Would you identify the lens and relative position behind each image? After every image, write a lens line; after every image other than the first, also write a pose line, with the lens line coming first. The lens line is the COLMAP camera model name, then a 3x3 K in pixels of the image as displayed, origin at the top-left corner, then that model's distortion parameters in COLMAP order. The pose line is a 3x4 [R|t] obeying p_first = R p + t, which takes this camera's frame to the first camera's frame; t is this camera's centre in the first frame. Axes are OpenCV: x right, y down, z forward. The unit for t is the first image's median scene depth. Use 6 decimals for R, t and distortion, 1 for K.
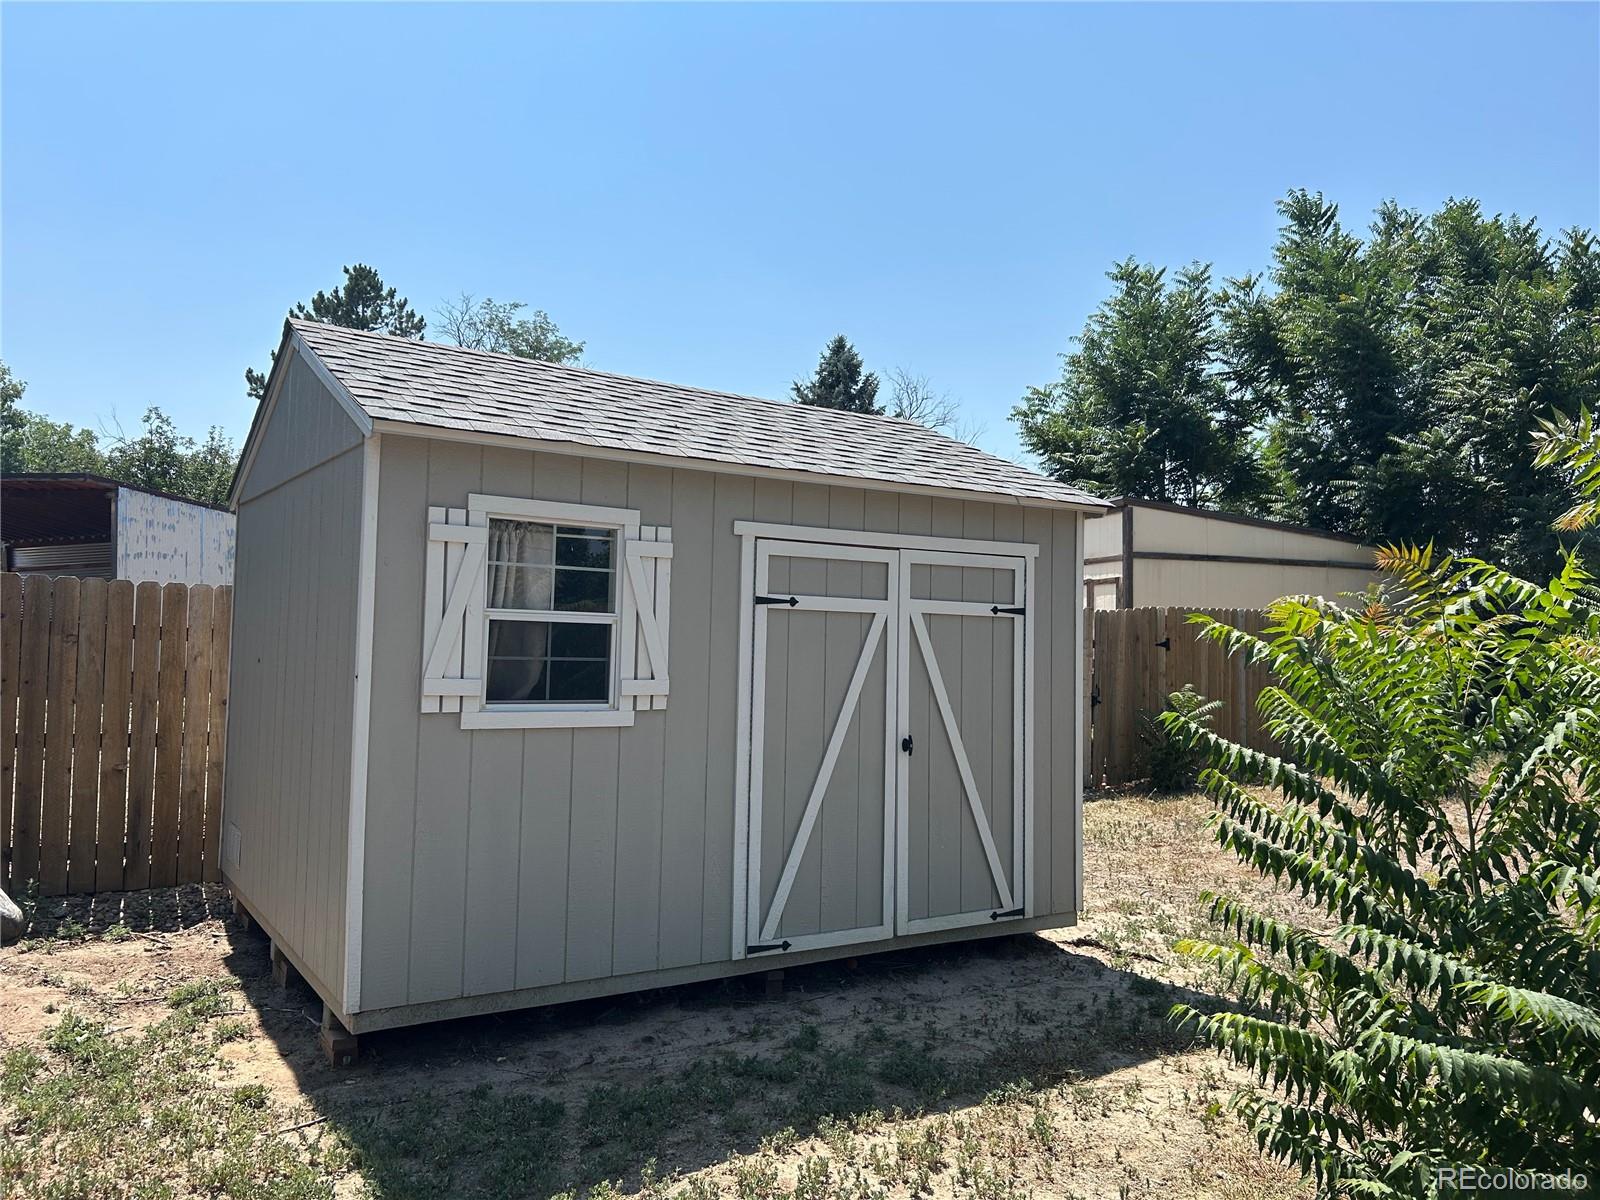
lens RADIAL K [[1211.3, 0, 800.8], [0, 1211.3, 601.9], [0, 0, 1]] dist [0.063116, -0.077827]
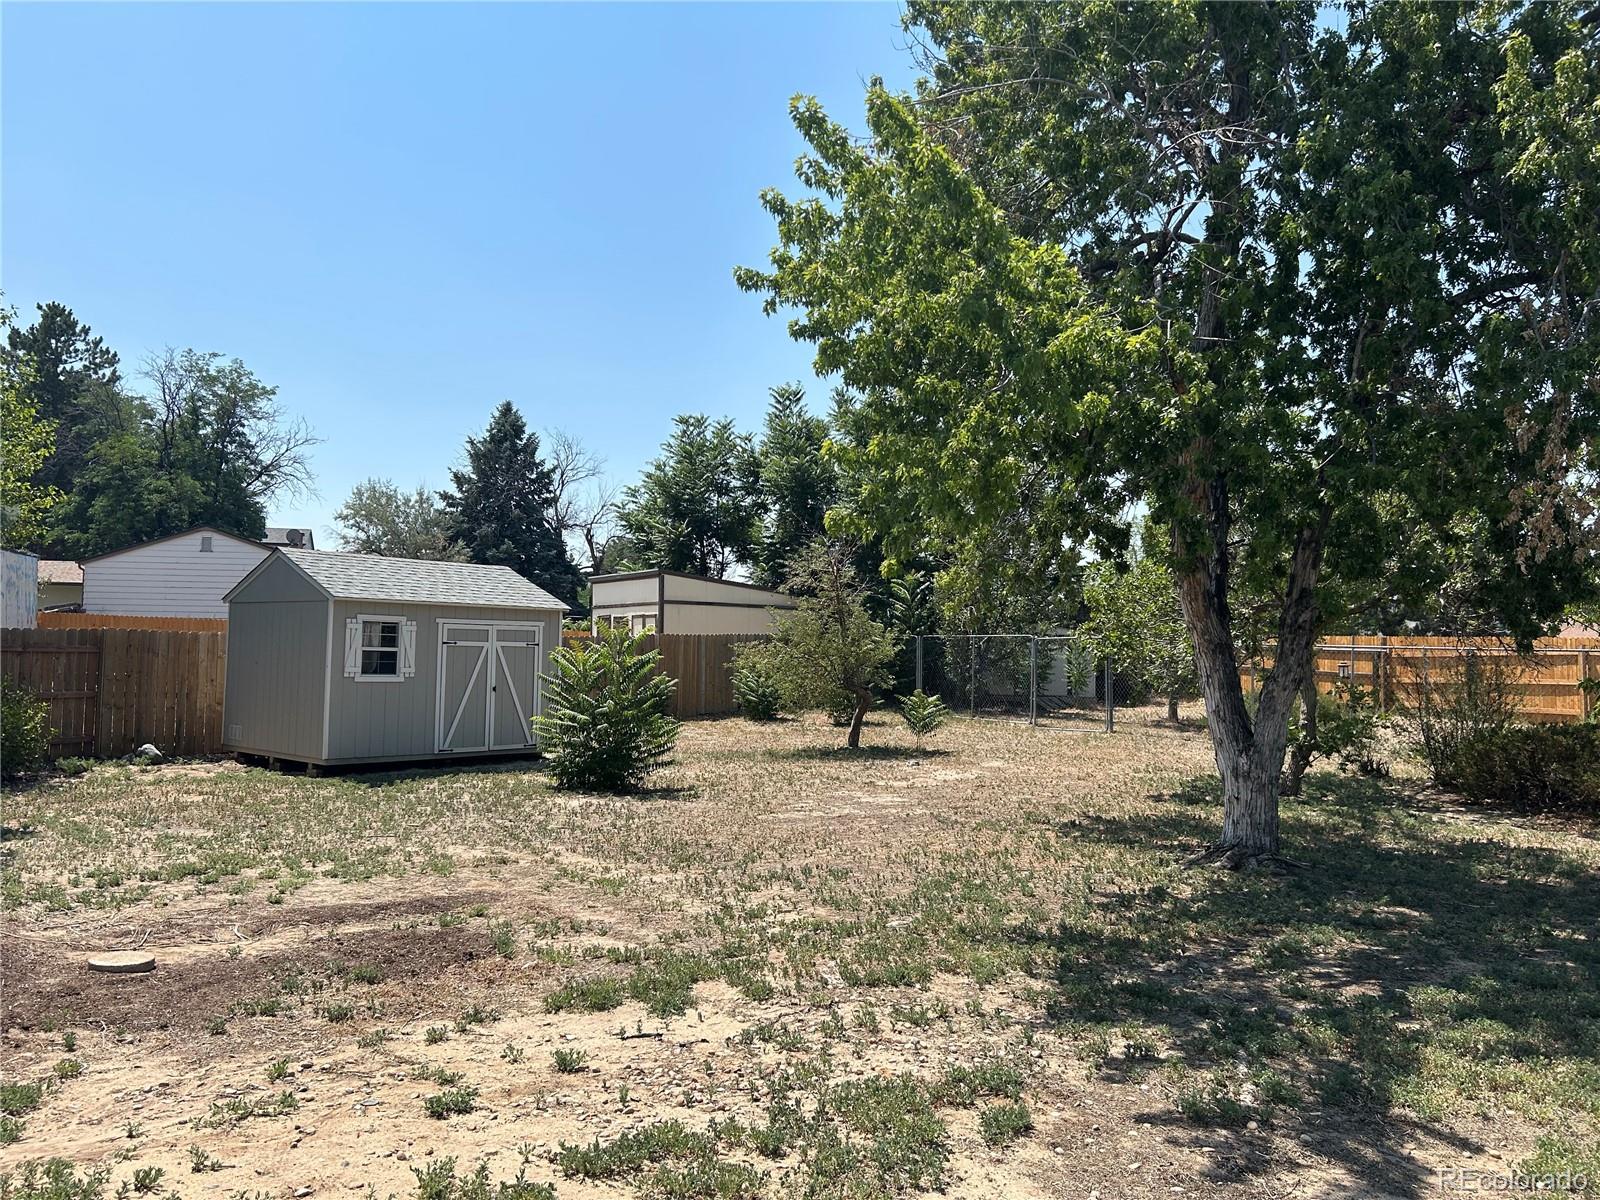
lens RADIAL K [[1211.3, 0, 832.5], [0, 1211.3, 612.2], [0, 0, 1]] dist [0.063116, -0.077827]
pose [[0.960510, 0.008400, 0.278117, 0.013598], [-0.010244, 0.999934, 0.005180, -0.027089], [-0.278055, -0.007825, 0.960533, -0.587193]]
